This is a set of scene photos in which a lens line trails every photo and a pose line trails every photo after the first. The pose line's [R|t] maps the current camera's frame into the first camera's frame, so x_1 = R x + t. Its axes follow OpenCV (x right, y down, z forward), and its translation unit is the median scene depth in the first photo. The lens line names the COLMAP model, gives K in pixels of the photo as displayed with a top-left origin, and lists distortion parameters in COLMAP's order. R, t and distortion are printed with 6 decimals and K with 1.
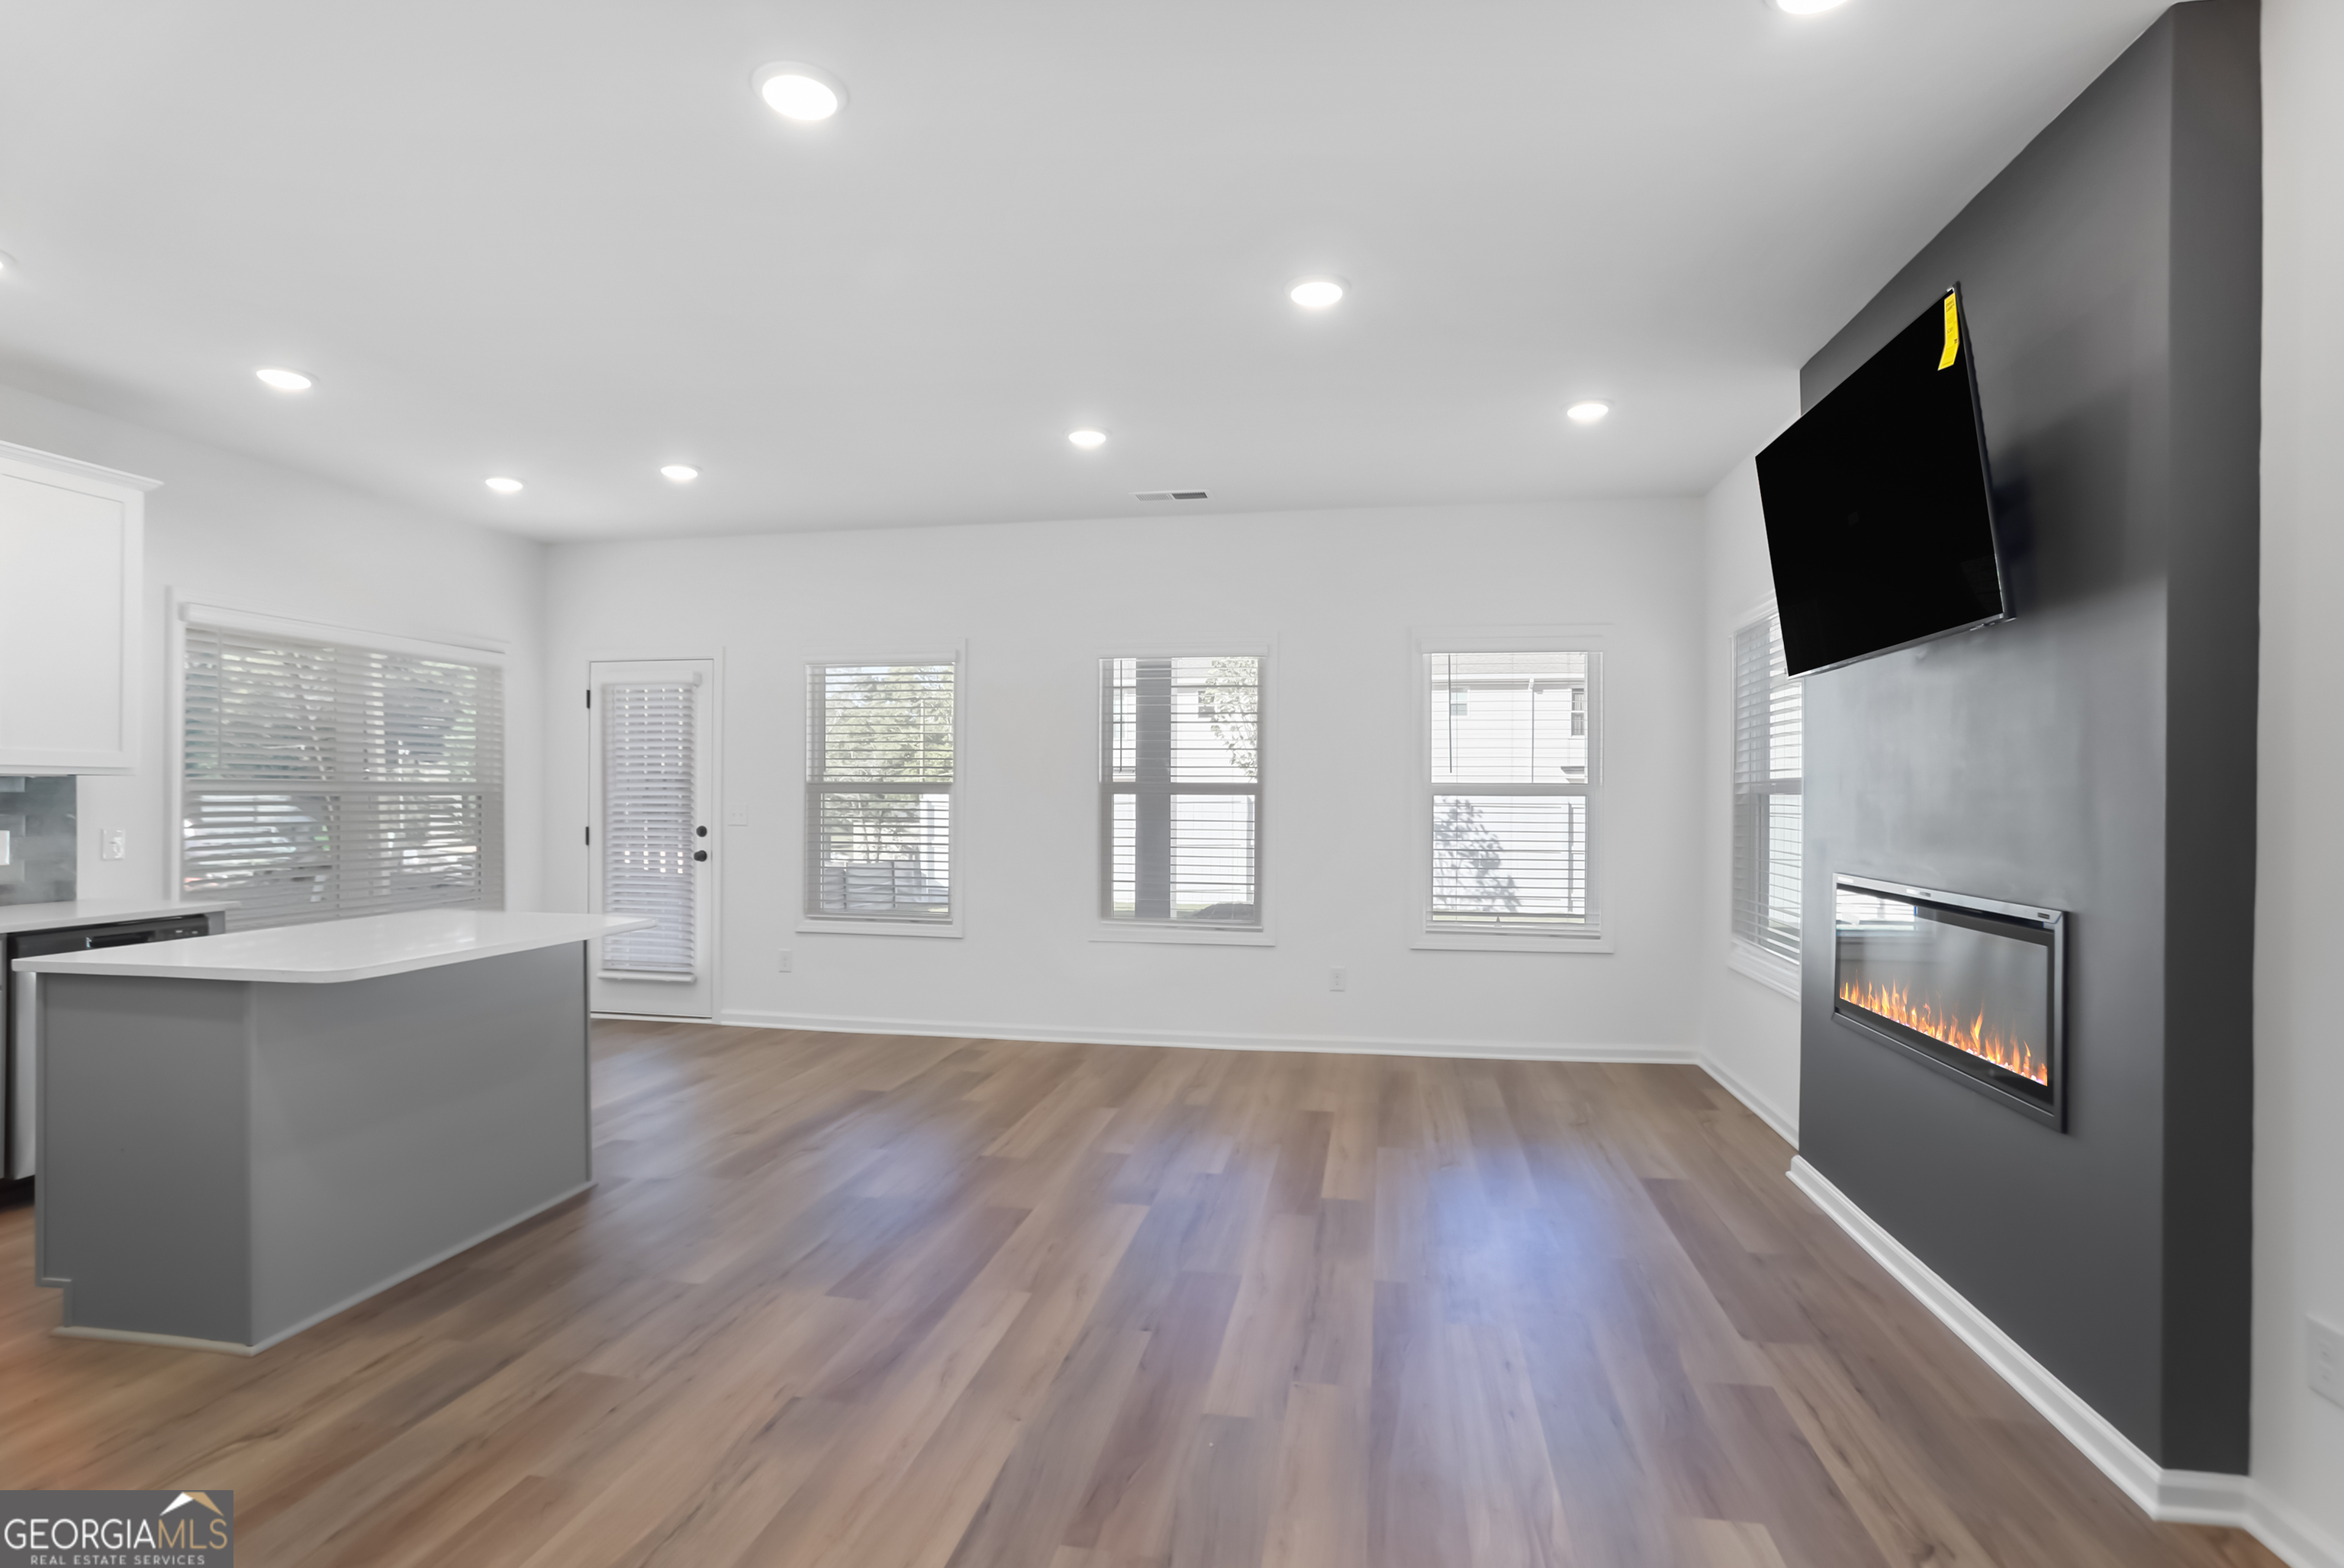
lens RADIAL K [[1172.7, 0, 1178.3], [0, 1172.7, 779.6], [0, 0, 1]] dist [-0.042503, 0.015517]
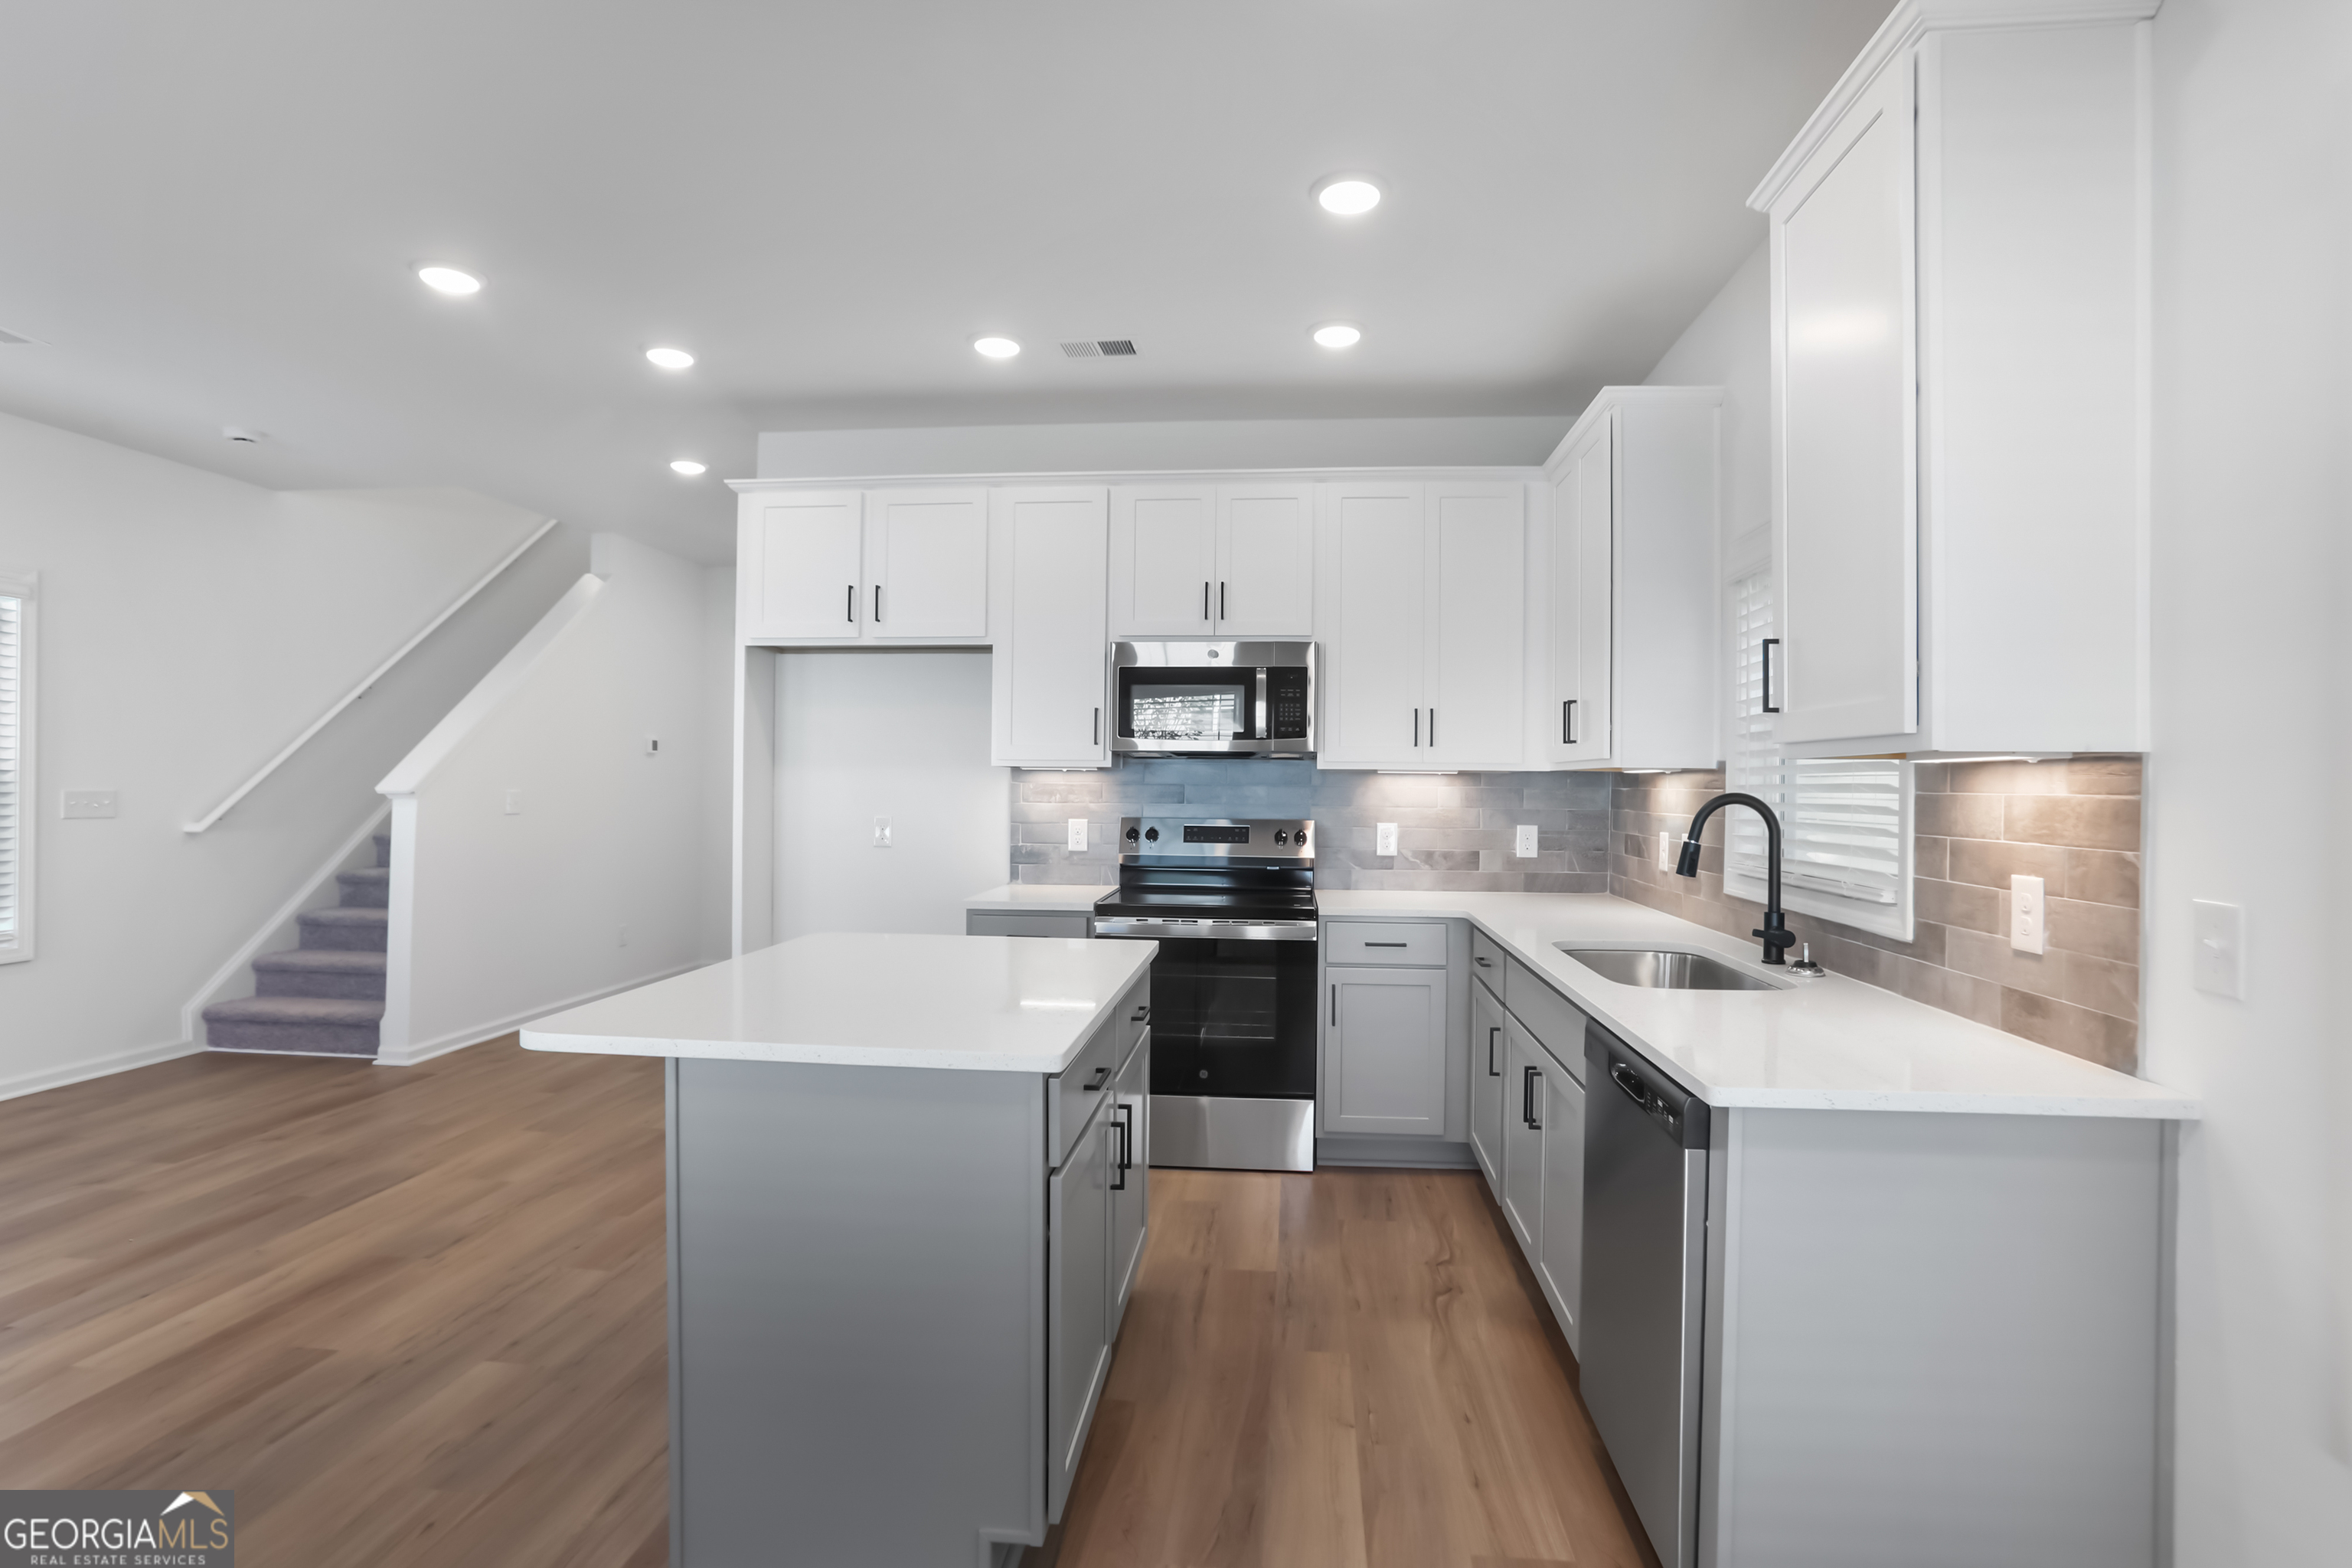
lens RADIAL K [[1176.7, 0, 1214.5], [0, 1176.7, 798.1], [0, 0, 1]] dist [-0.042503, 0.015517]
pose [[-0.996070, -0.009549, -0.088056, -0.652643], [-0.009483, 0.999954, -0.001158, 0.016136], [0.088063, -0.000318, -0.996115, 1.419743]]
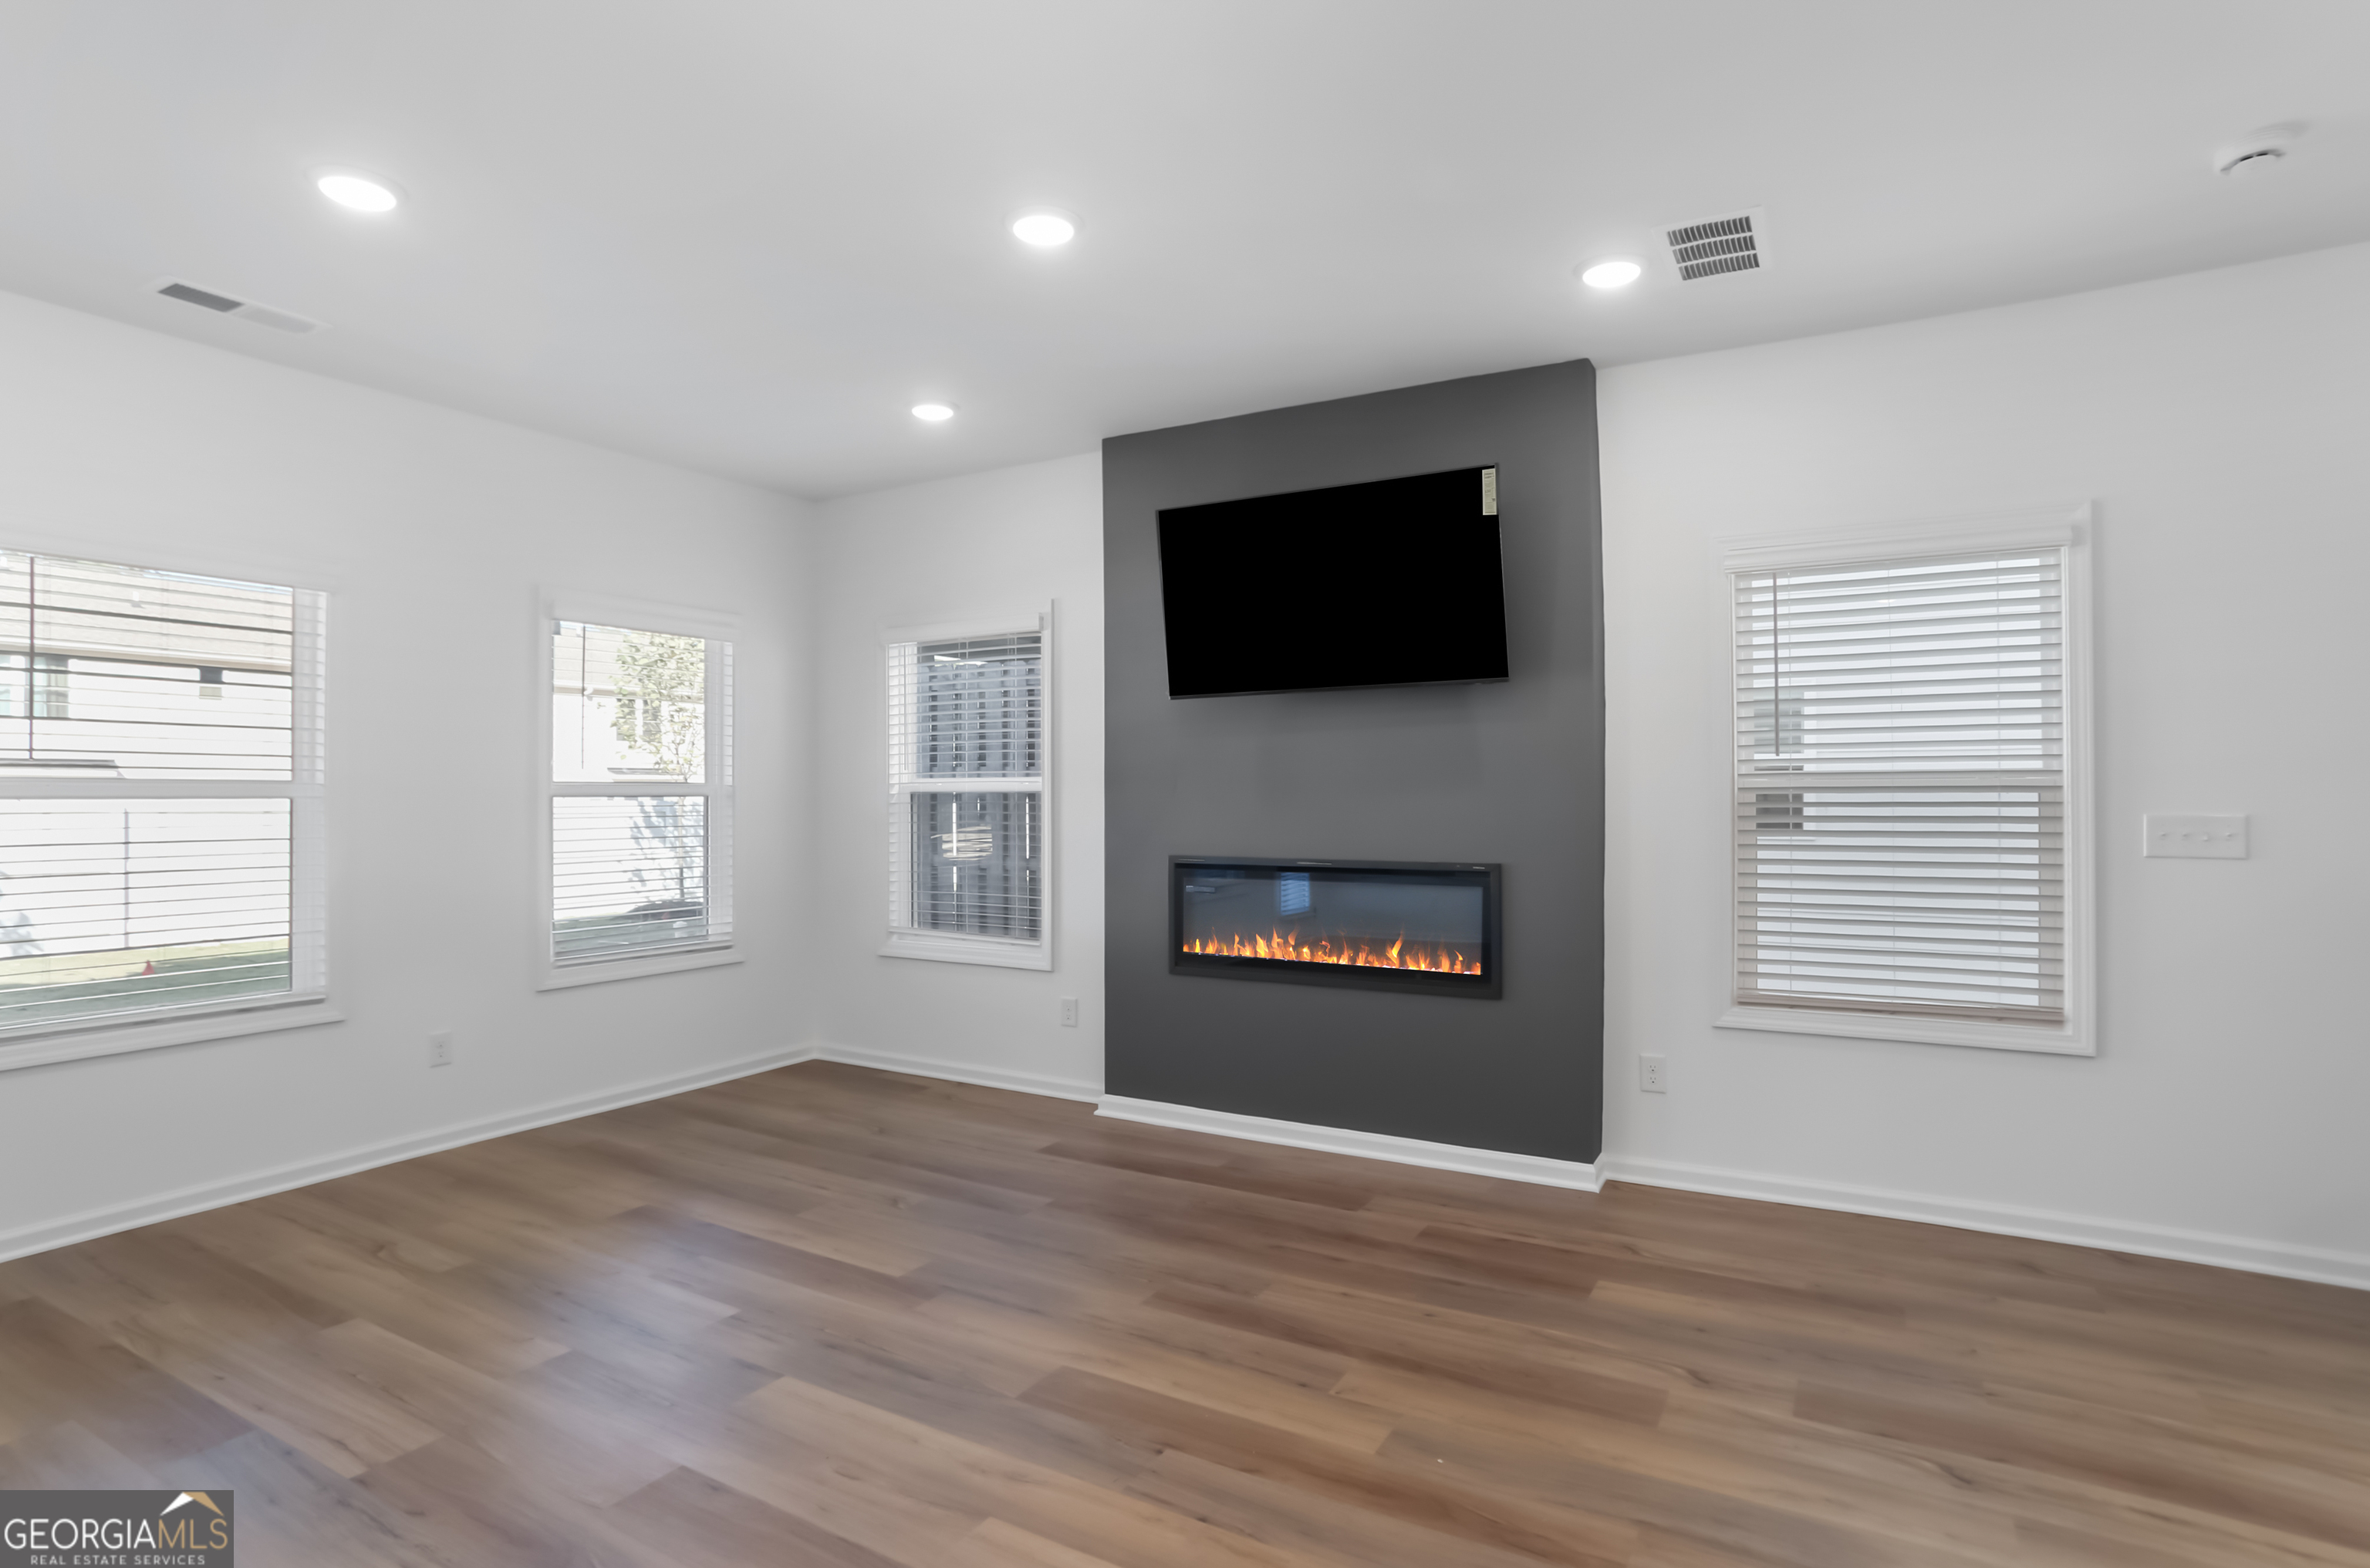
lens RADIAL K [[1125.9, 0, 1164.2], [0, 1125.9, 787.1], [0, 0, 1]] dist [-0.038489, 0.001997]
pose [[0.366579, 0.004733, 0.930375, -0.527077], [-0.007960, 0.999966, -0.001950, 0.005169], [-0.930353, -0.006691, 0.366605, 0.497921]]
